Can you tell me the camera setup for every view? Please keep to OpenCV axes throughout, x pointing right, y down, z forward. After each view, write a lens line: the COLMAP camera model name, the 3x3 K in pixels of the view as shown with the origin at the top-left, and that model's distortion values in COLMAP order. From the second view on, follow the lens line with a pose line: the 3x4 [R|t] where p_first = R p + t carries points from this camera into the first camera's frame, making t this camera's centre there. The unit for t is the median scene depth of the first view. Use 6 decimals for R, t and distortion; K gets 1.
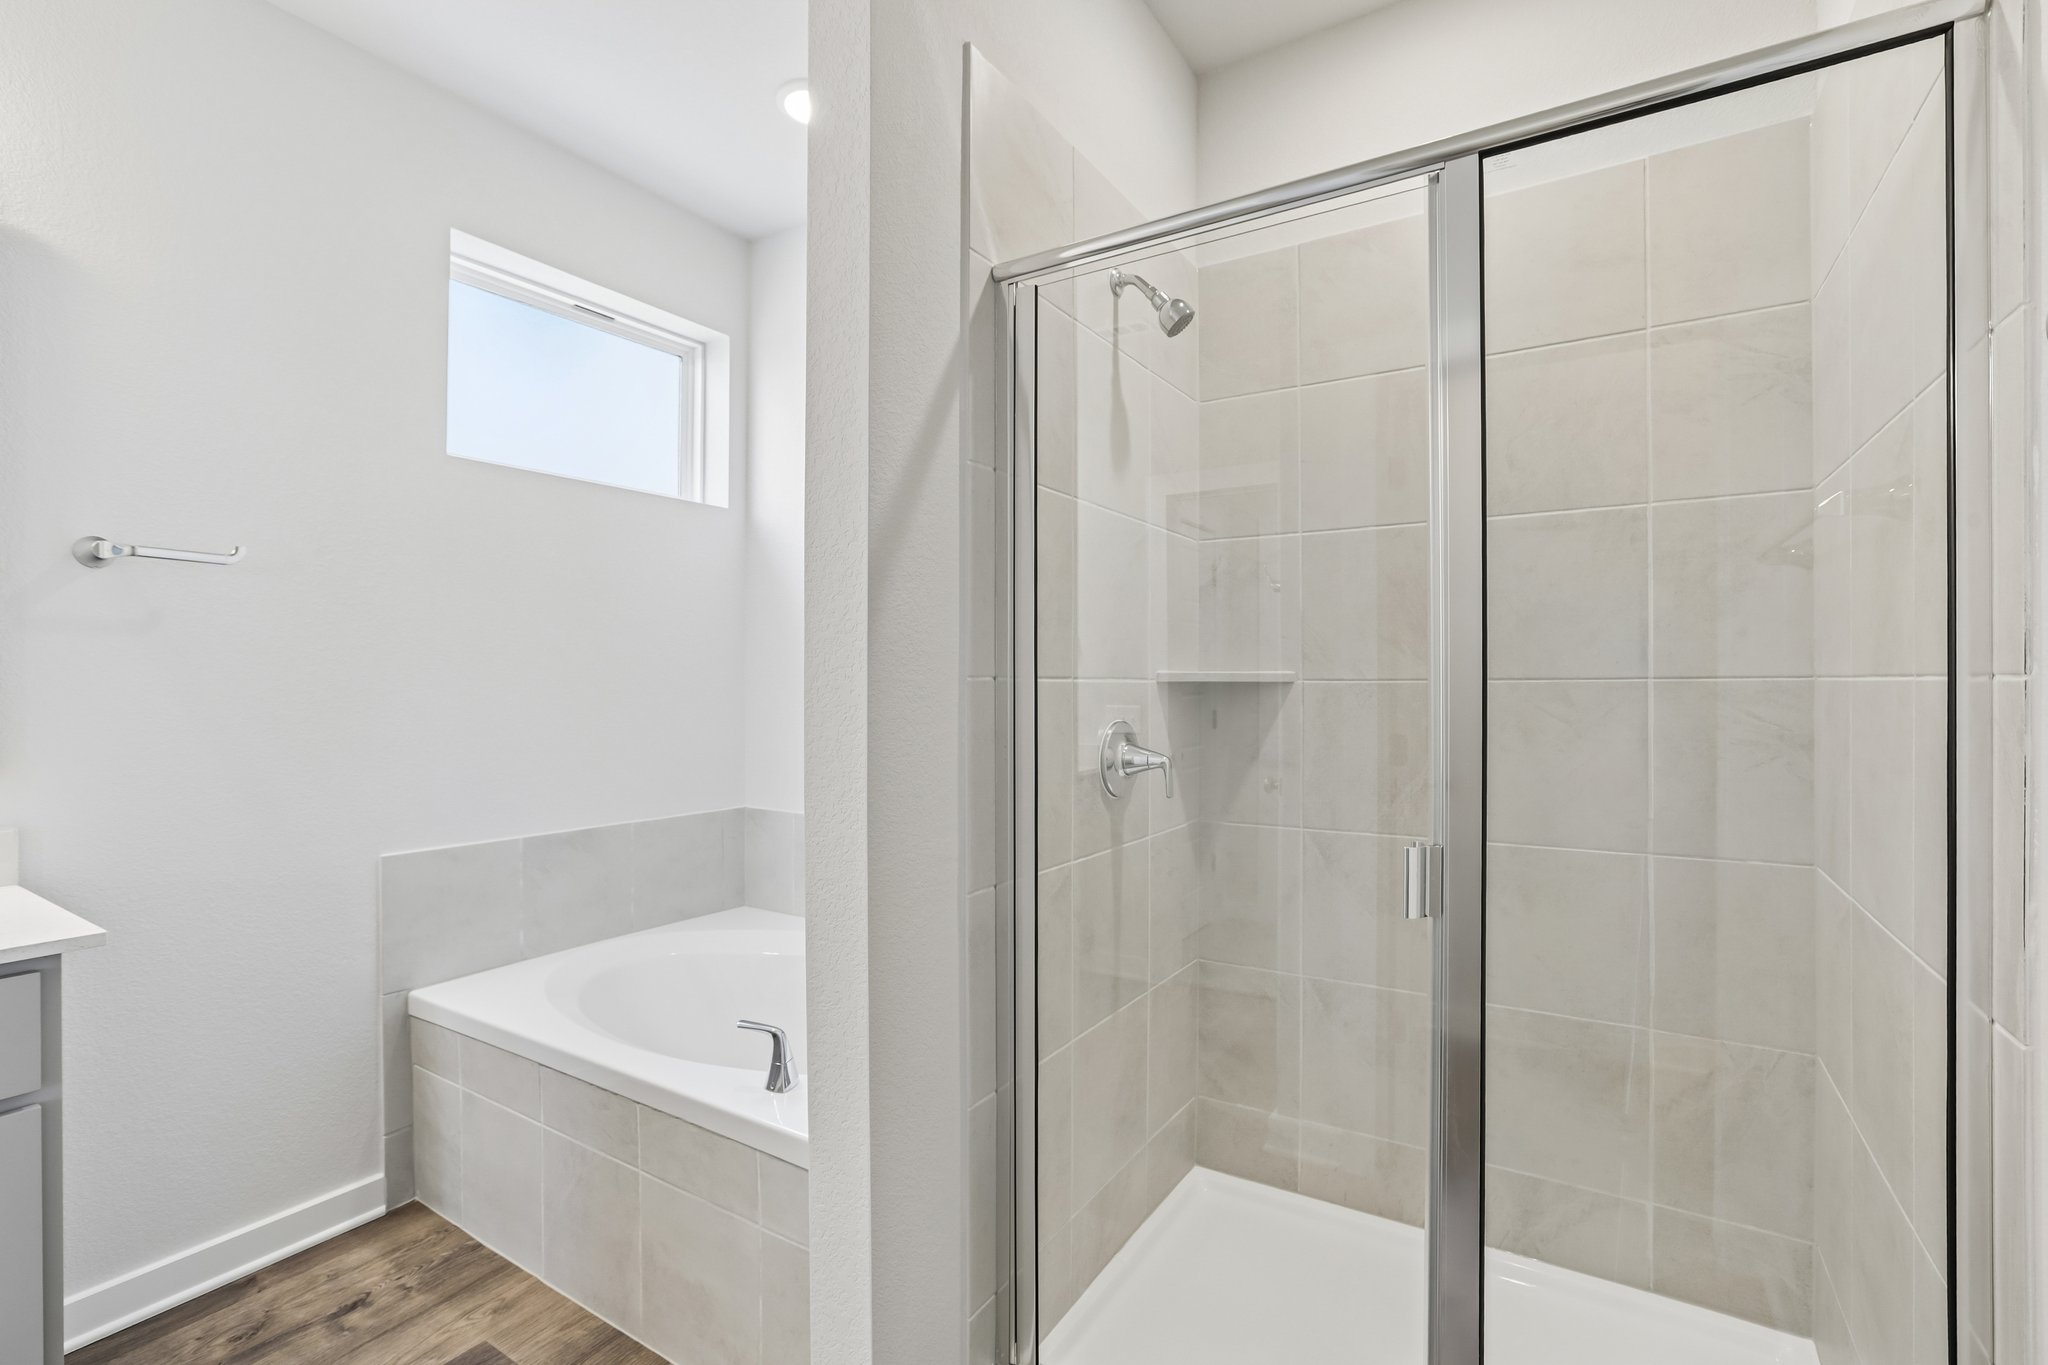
lens RADIAL K [[922.4, 0, 1024.2], [0, 922.4, 684.4], [0, 0, 1]] dist [-0.027596, 0.009486]
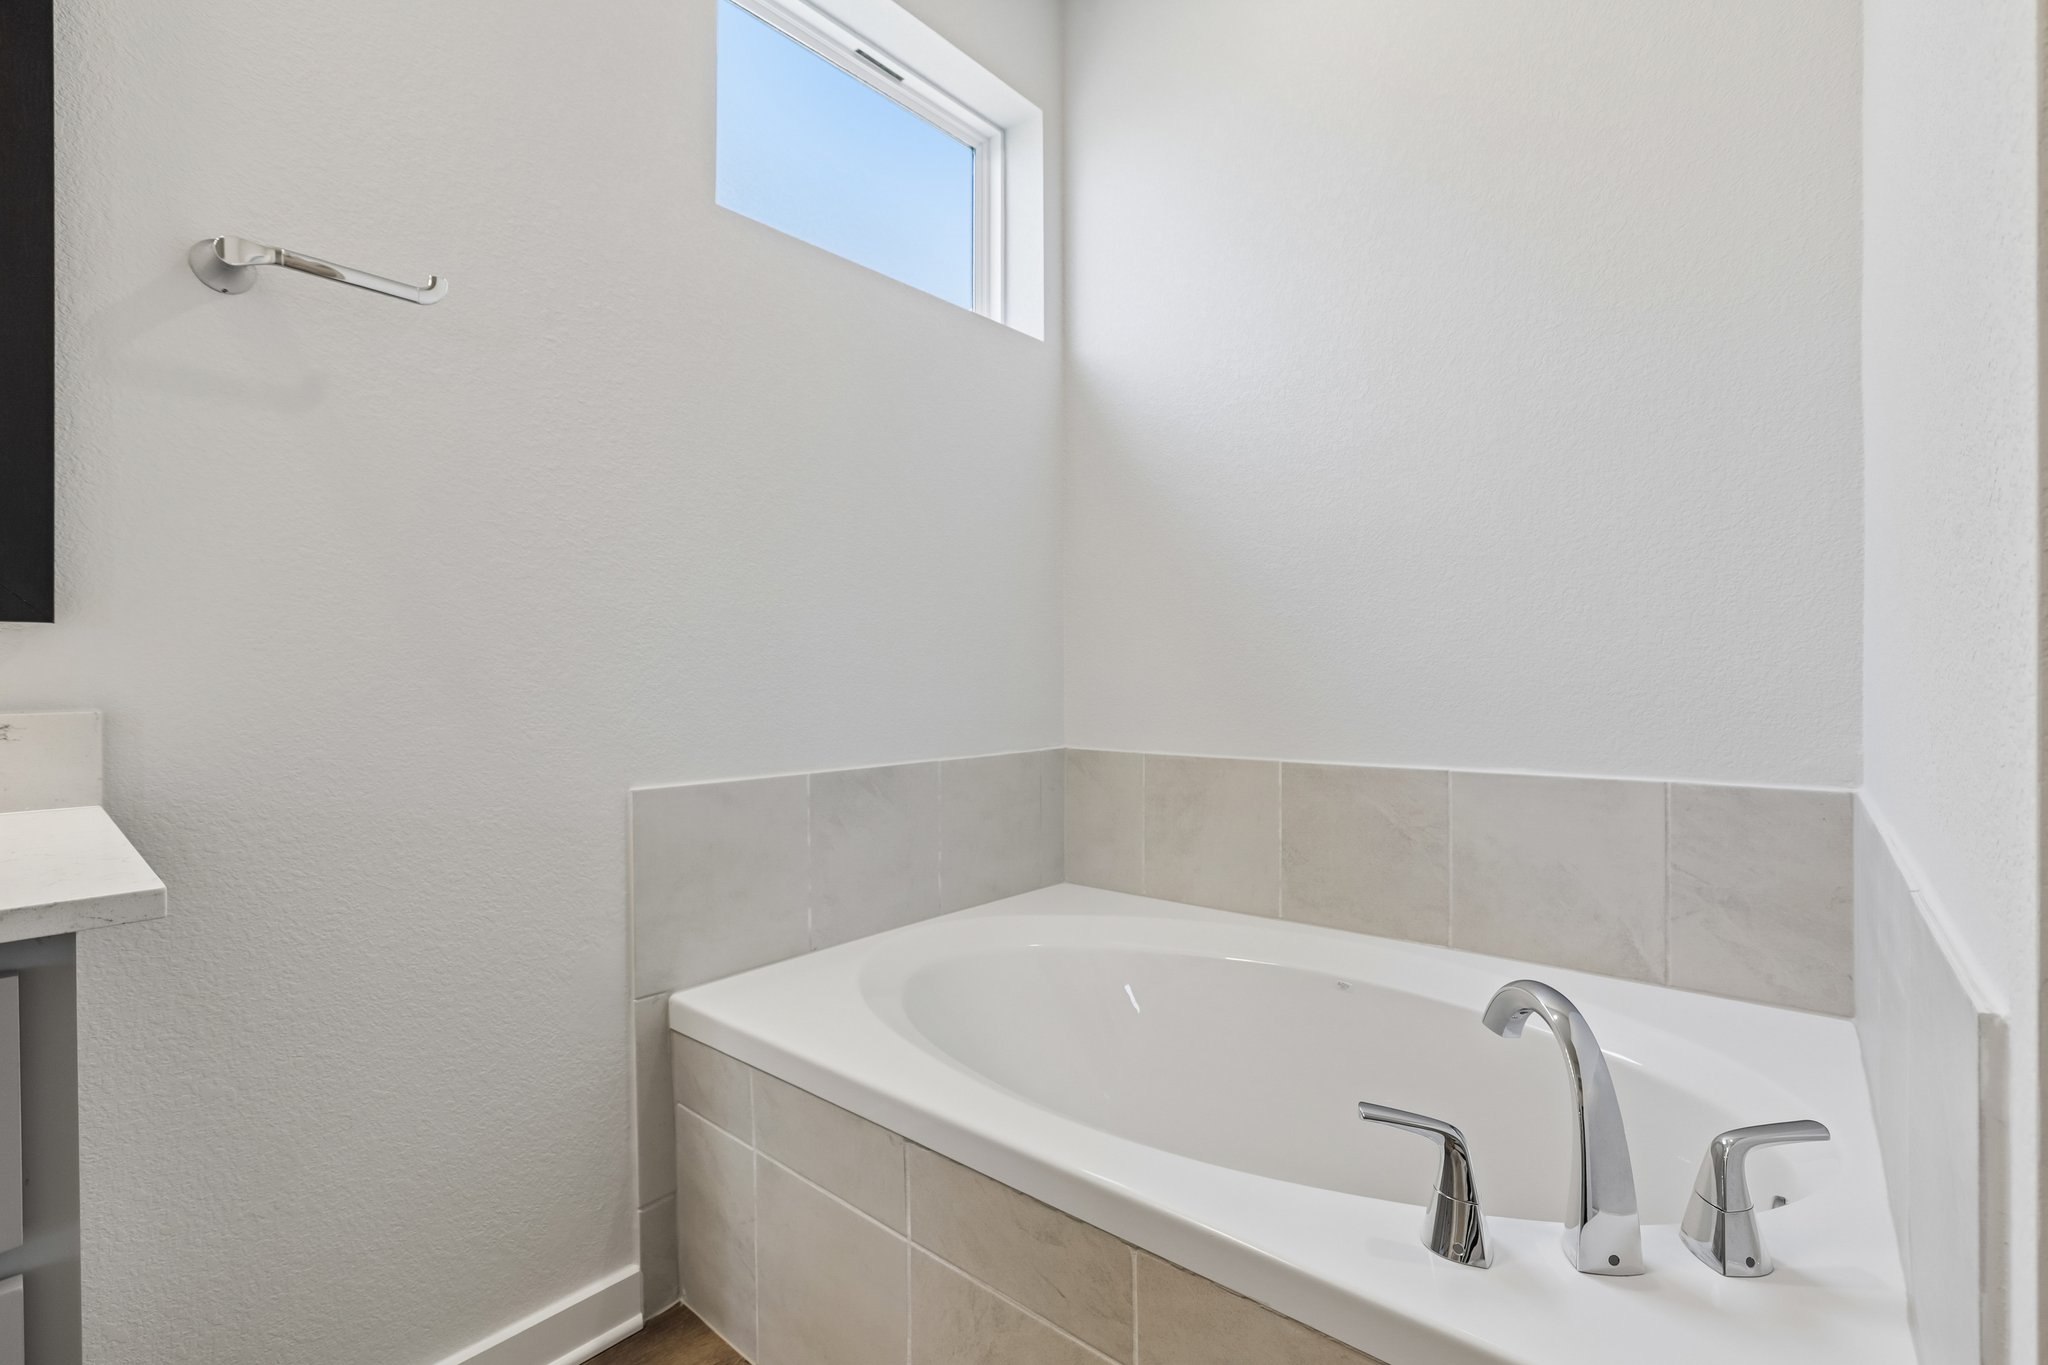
lens RADIAL K [[922.4, 0, 1029.6], [0, 922.4, 672.6], [0, 0, 1]] dist [-0.027596, 0.009486]
pose [[0.989574, -0.005025, -0.143939, -0.320930], [0.005164, 0.999986, 0.000588, 0.103276], [0.143934, -0.001325, 0.989586, 0.377374]]
